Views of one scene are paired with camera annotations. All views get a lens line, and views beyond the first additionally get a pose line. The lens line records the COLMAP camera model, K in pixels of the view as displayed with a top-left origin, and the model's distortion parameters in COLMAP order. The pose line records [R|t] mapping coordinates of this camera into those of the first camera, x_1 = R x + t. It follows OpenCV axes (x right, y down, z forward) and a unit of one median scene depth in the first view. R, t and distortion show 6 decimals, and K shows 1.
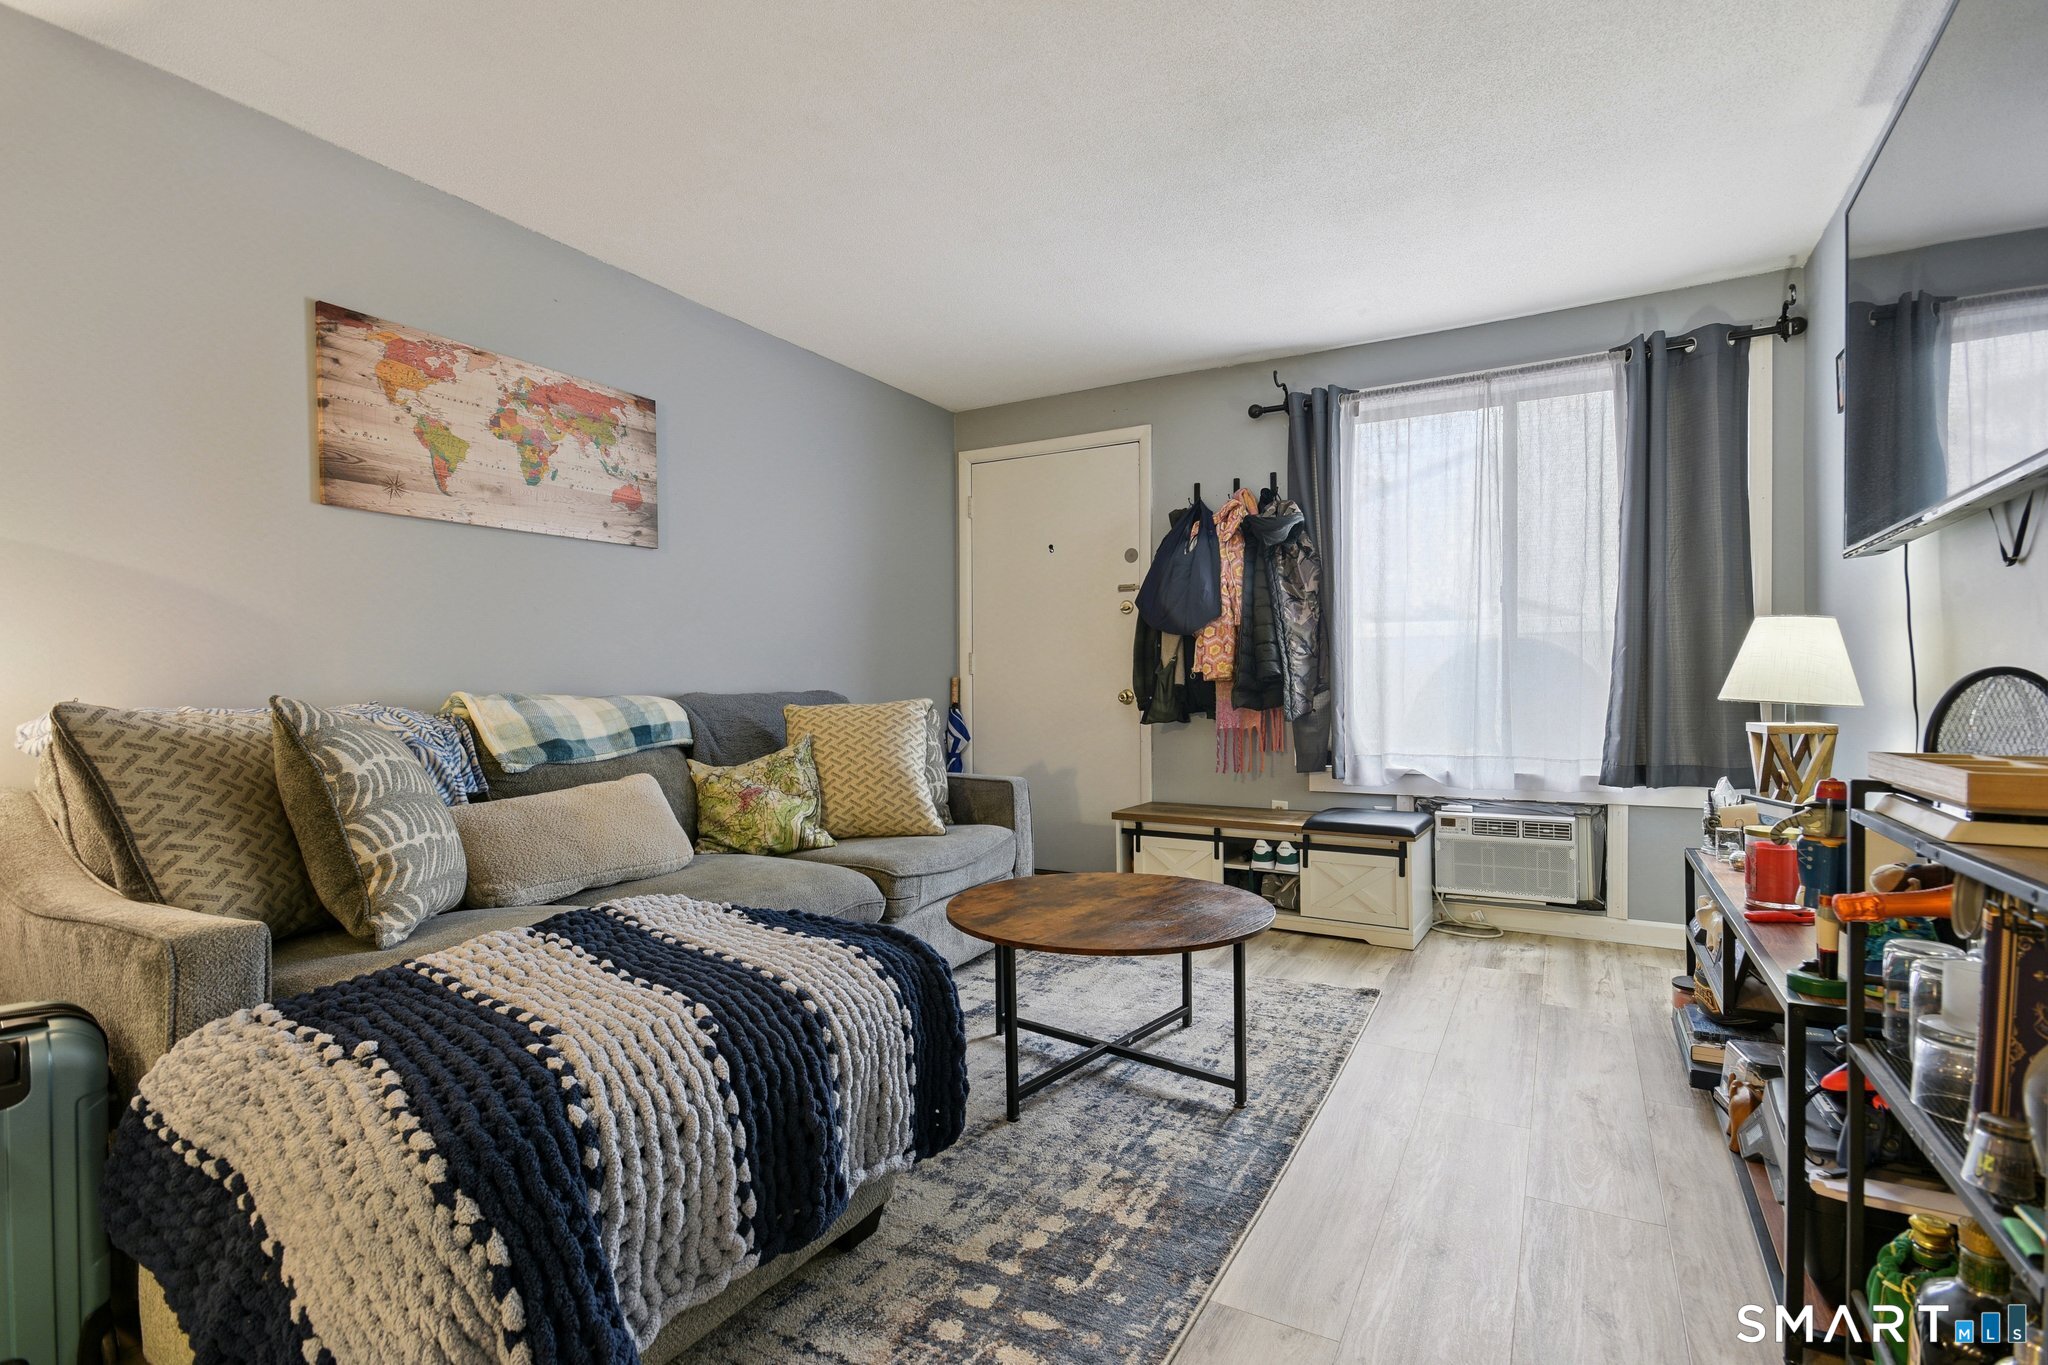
lens RADIAL K [[968.8, 0, 1035.9], [0, 968.8, 696.3], [0, 0, 1]] dist [0.021798, -0.015267]
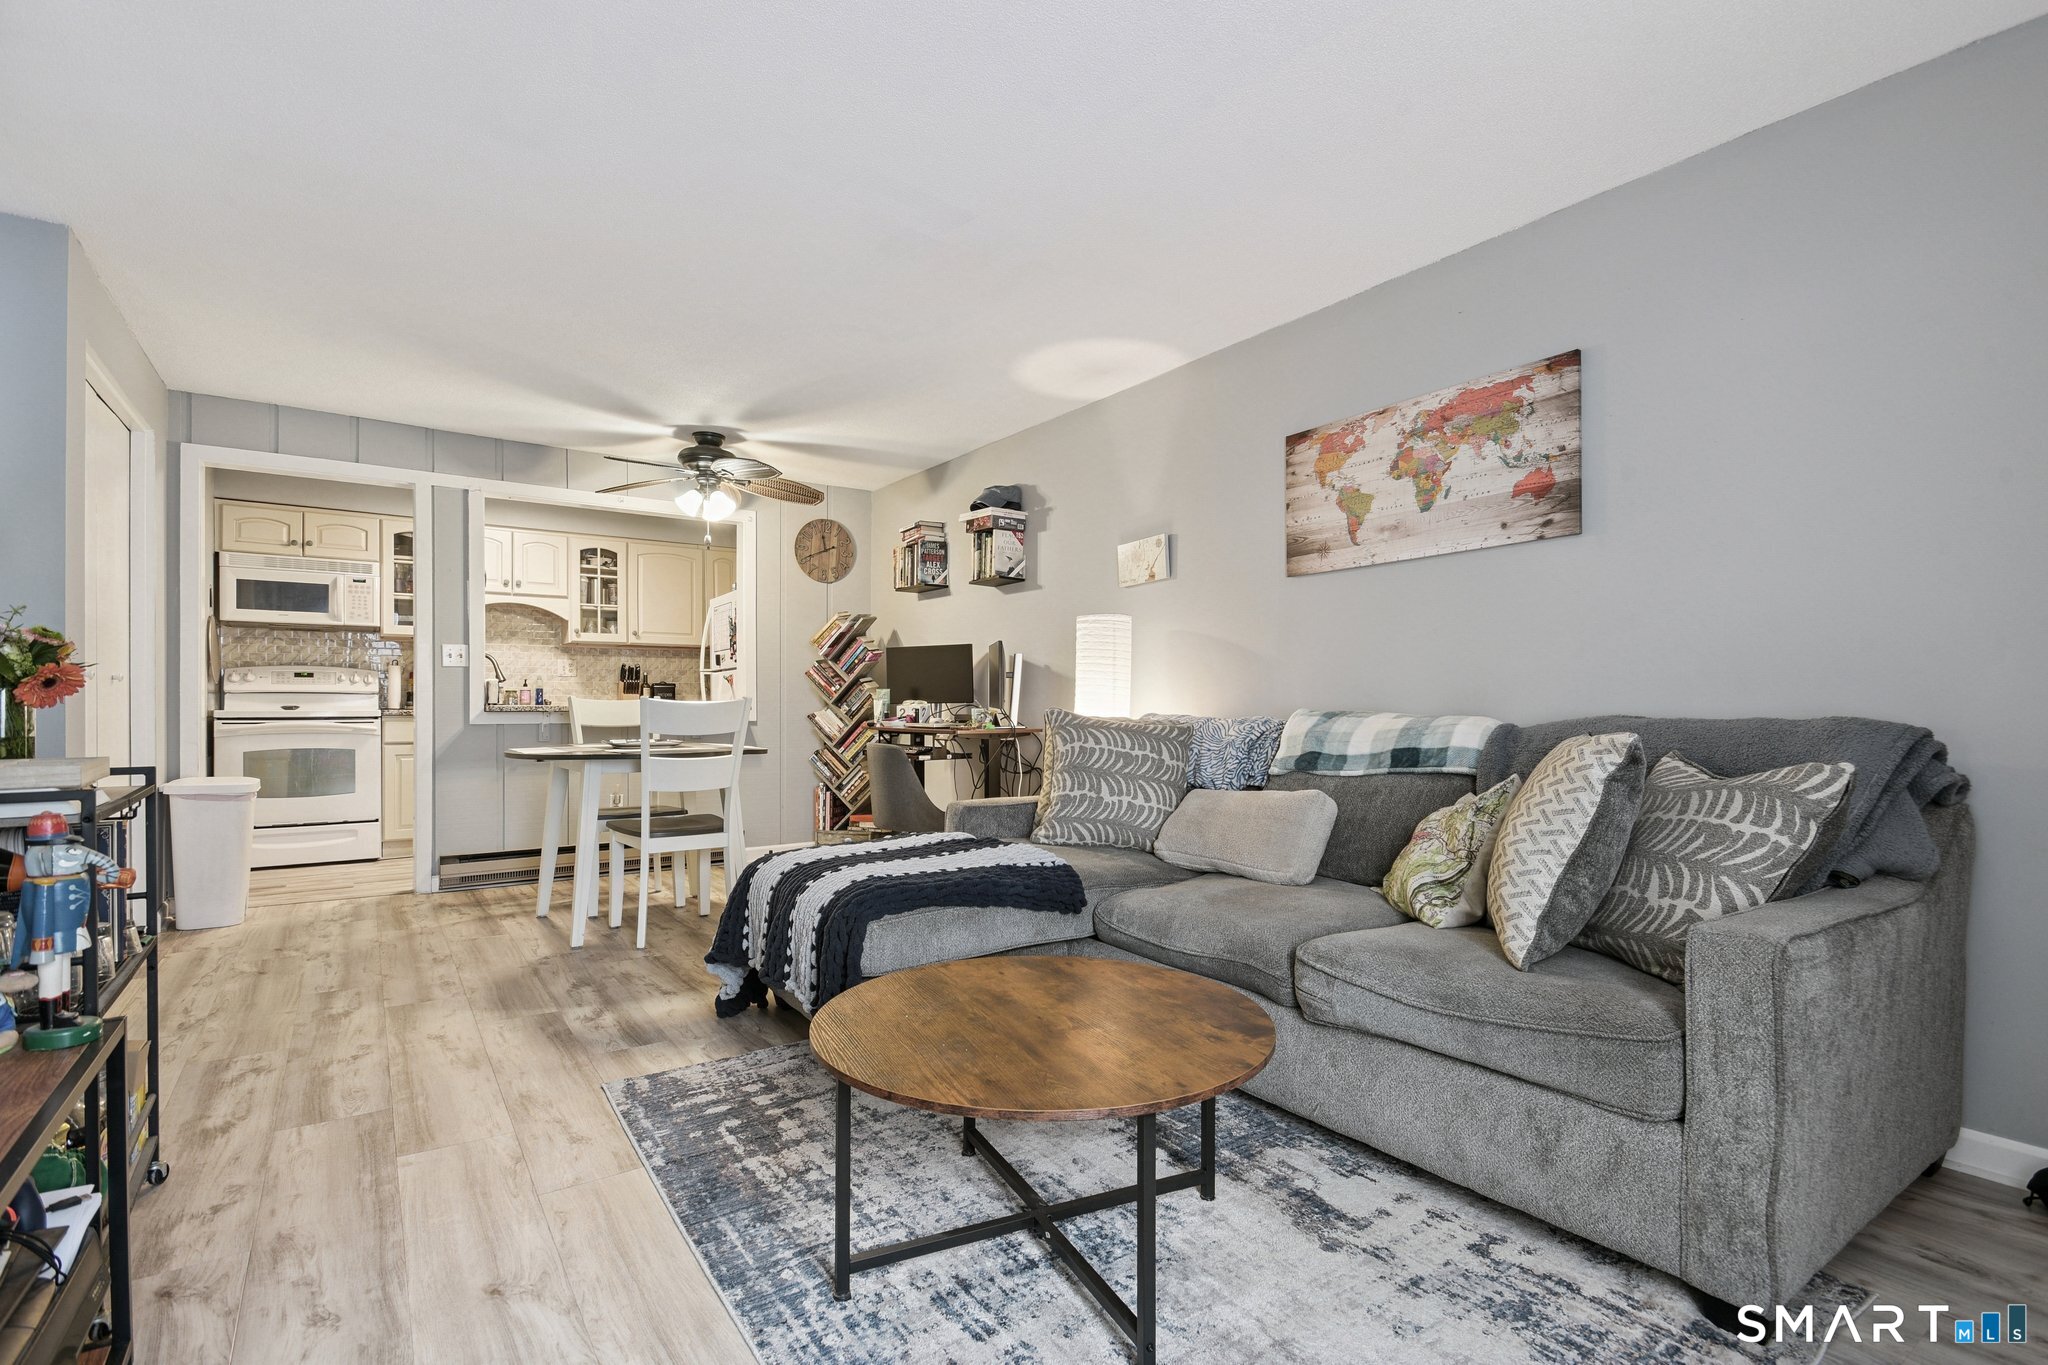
lens RADIAL K [[968.8, 0, 1037.0], [0, 968.8, 707.7], [0, 0, 1]] dist [0.021798, -0.015267]
pose [[-0.448883, 0.008744, -0.893548, 0.656012], [-0.012045, 0.999802, 0.015834, -0.020855], [0.893509, 0.017871, -0.448689, 1.207836]]
